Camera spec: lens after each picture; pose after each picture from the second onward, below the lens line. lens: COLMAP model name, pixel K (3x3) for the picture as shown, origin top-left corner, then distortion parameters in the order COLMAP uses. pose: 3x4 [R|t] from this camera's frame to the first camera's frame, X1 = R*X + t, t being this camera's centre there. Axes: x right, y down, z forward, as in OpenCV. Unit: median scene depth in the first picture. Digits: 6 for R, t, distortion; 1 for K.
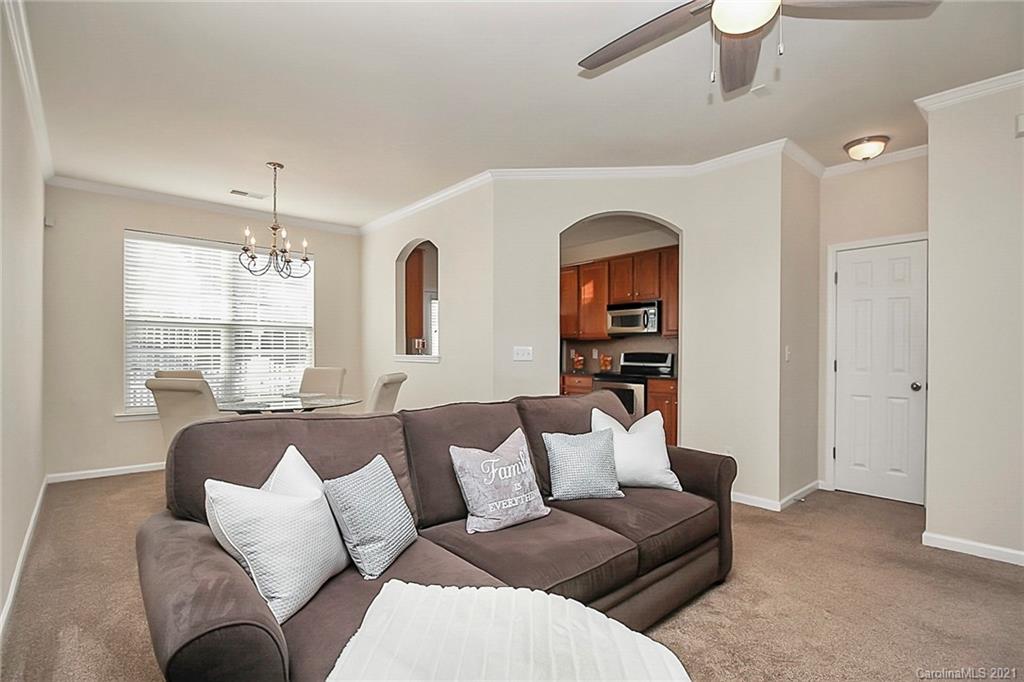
lens RADIAL K [[478.7, 0, 516.5], [0, 478.7, 349.9], [0, 0, 1]] dist [-0.013248, -0.001077]
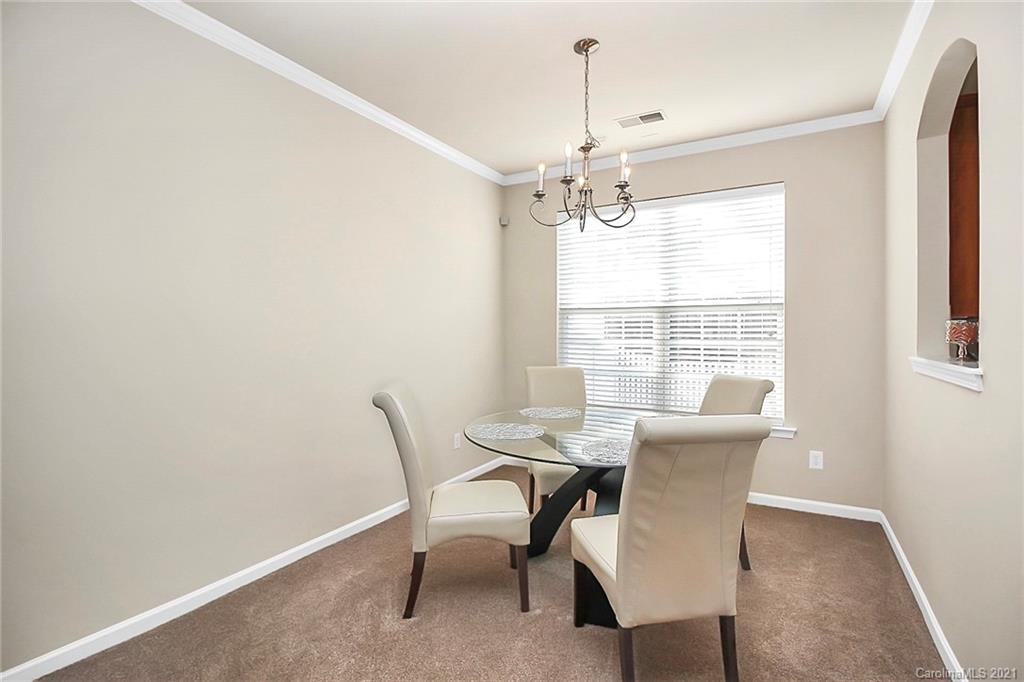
lens RADIAL K [[481.0, 0, 518.0], [0, 481.0, 334.1], [0, 0, 1]] dist [-0.003323, -0.007849]
pose [[0.315063, -0.002573, -0.949067, 0.047529], [0.002028, 0.999996, -0.002038, -0.009603], [0.949069, -0.001282, 0.315067, 0.548121]]
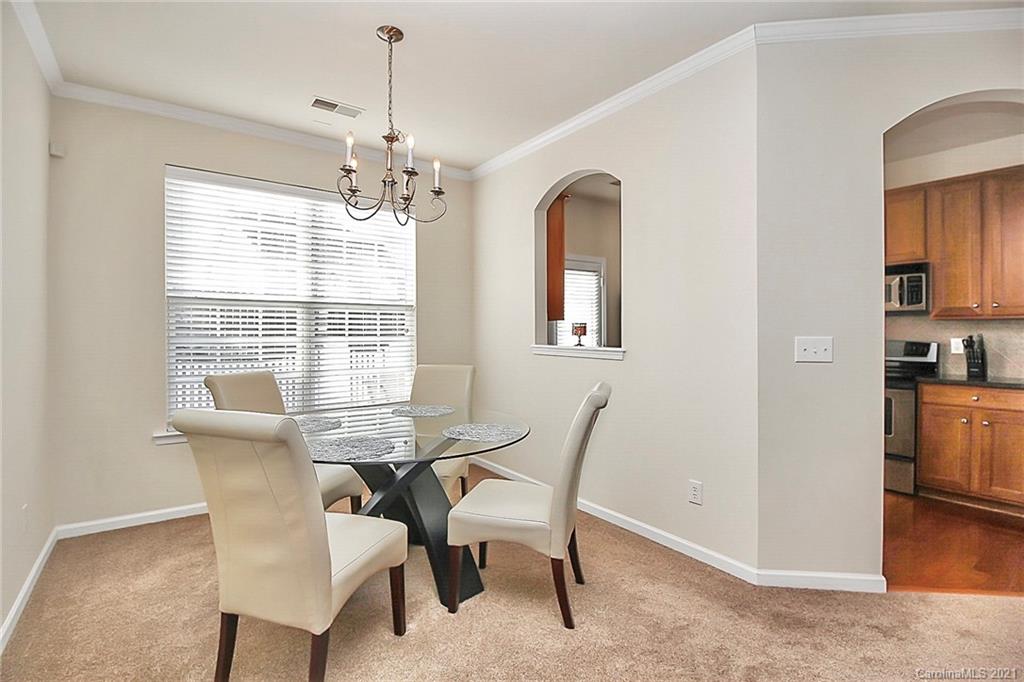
lens RADIAL K [[481.0, 0, 518.0], [0, 481.0, 334.1], [0, 0, 1]] dist [-0.003323, -0.007849]
pose [[0.995137, -0.000499, -0.098499, -0.218845], [0.001233, 0.999972, 0.007396, -0.010951], [0.098493, -0.007481, 0.995110, 0.313622]]
